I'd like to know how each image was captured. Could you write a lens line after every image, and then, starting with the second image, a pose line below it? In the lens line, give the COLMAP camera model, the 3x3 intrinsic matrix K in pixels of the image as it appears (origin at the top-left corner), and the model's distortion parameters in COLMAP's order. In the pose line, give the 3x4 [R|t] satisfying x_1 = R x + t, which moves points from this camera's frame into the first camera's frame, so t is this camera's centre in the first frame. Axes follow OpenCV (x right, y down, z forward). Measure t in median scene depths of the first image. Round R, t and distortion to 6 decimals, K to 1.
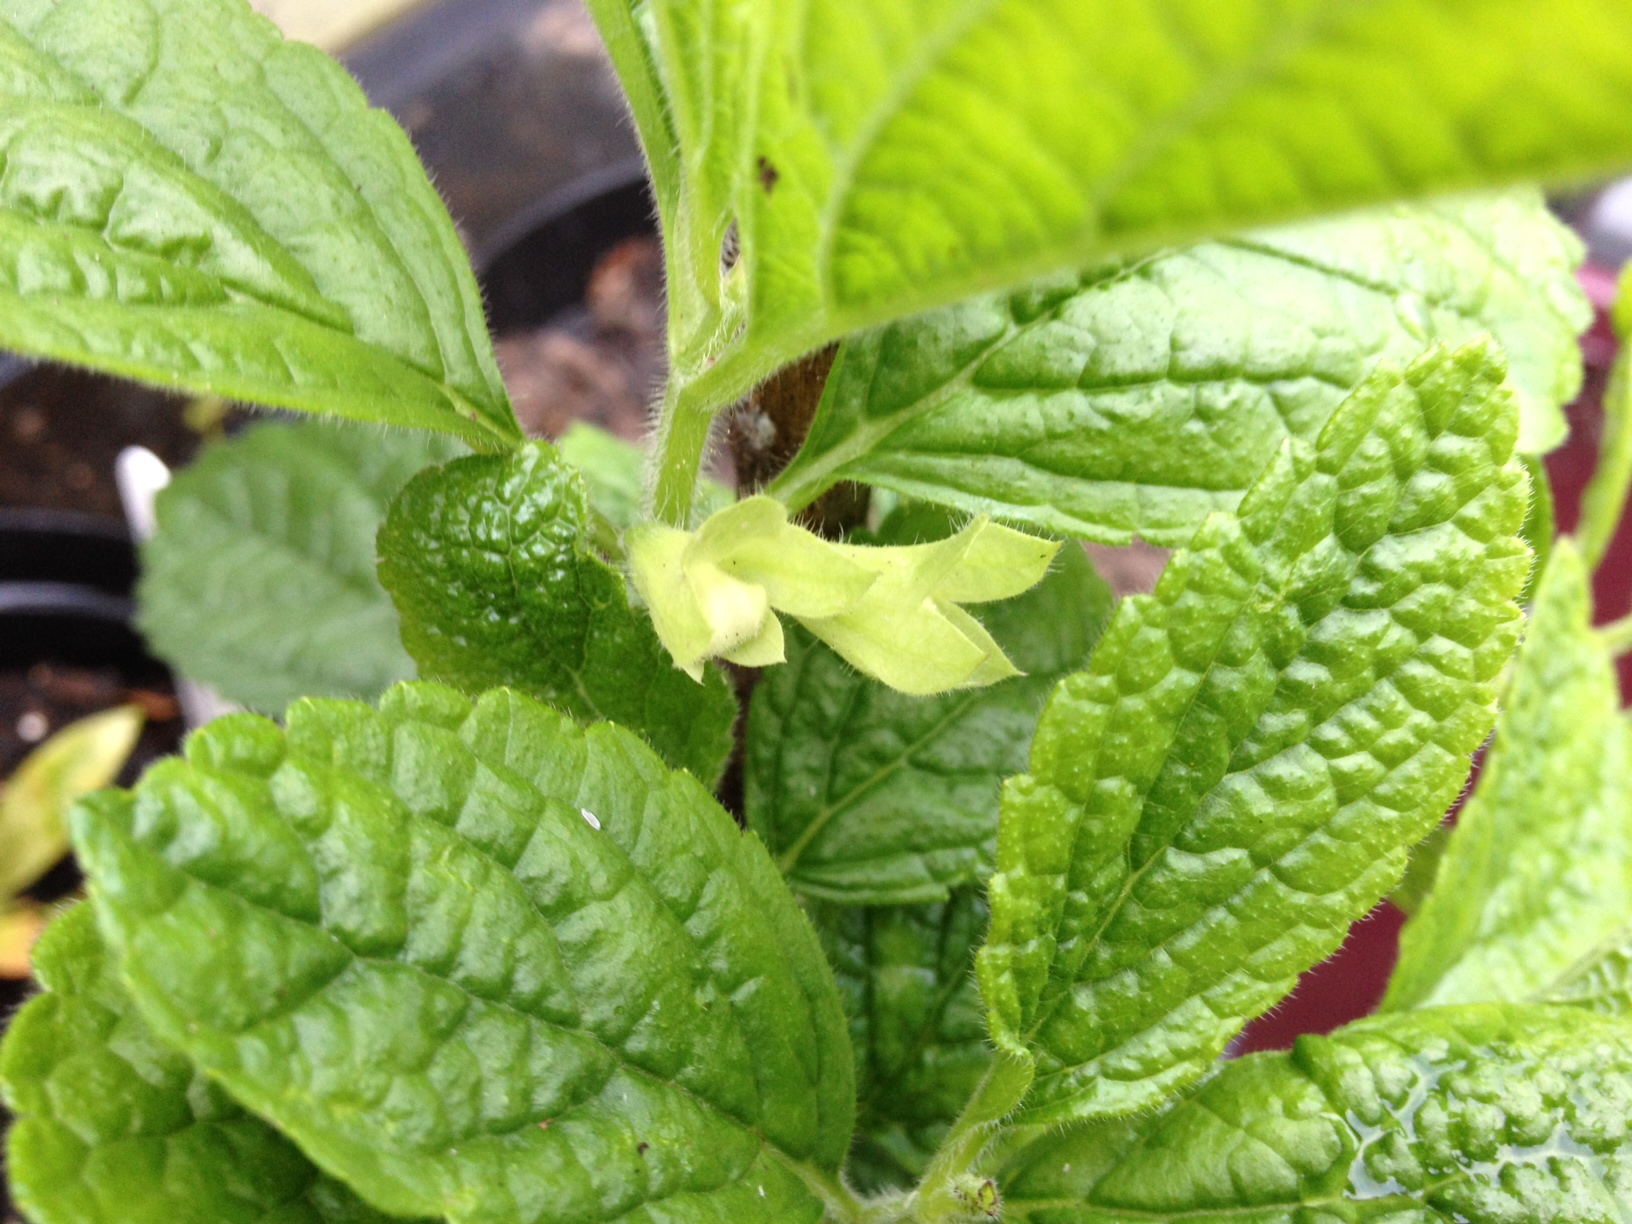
lens RADIAL K [[1676.3, 0, 816.0], [0, 1676.3, 612.0], [0, 0, 1]] dist [-0.057259, -0.148331]
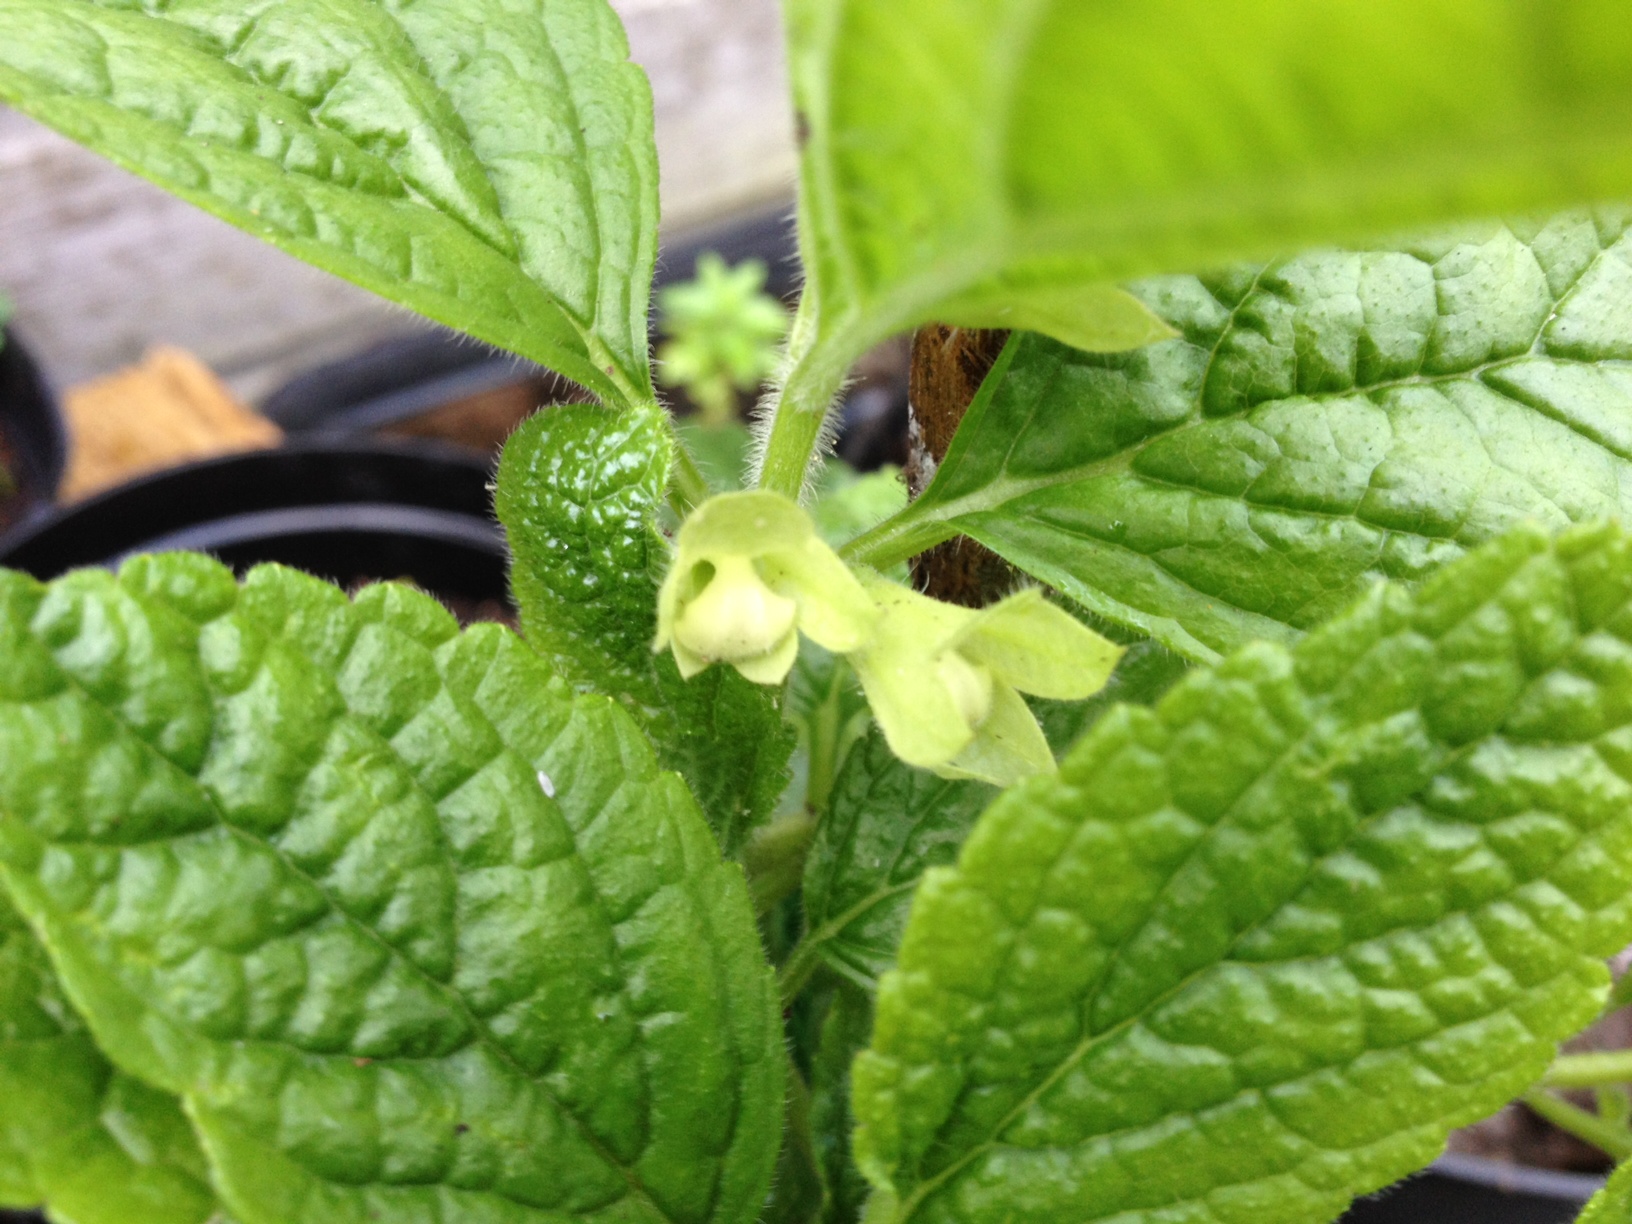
lens RADIAL K [[1665.6, 0, 816.0], [0, 1665.6, 612.0], [0, 0, 1]] dist [-0.016357, -0.241596]
pose [[0.912028, 0.263993, -0.313868, 0.272456], [-0.287033, 0.957490, -0.028709, 0.013312], [0.292946, 0.116274, 0.949033, 0.136143]]
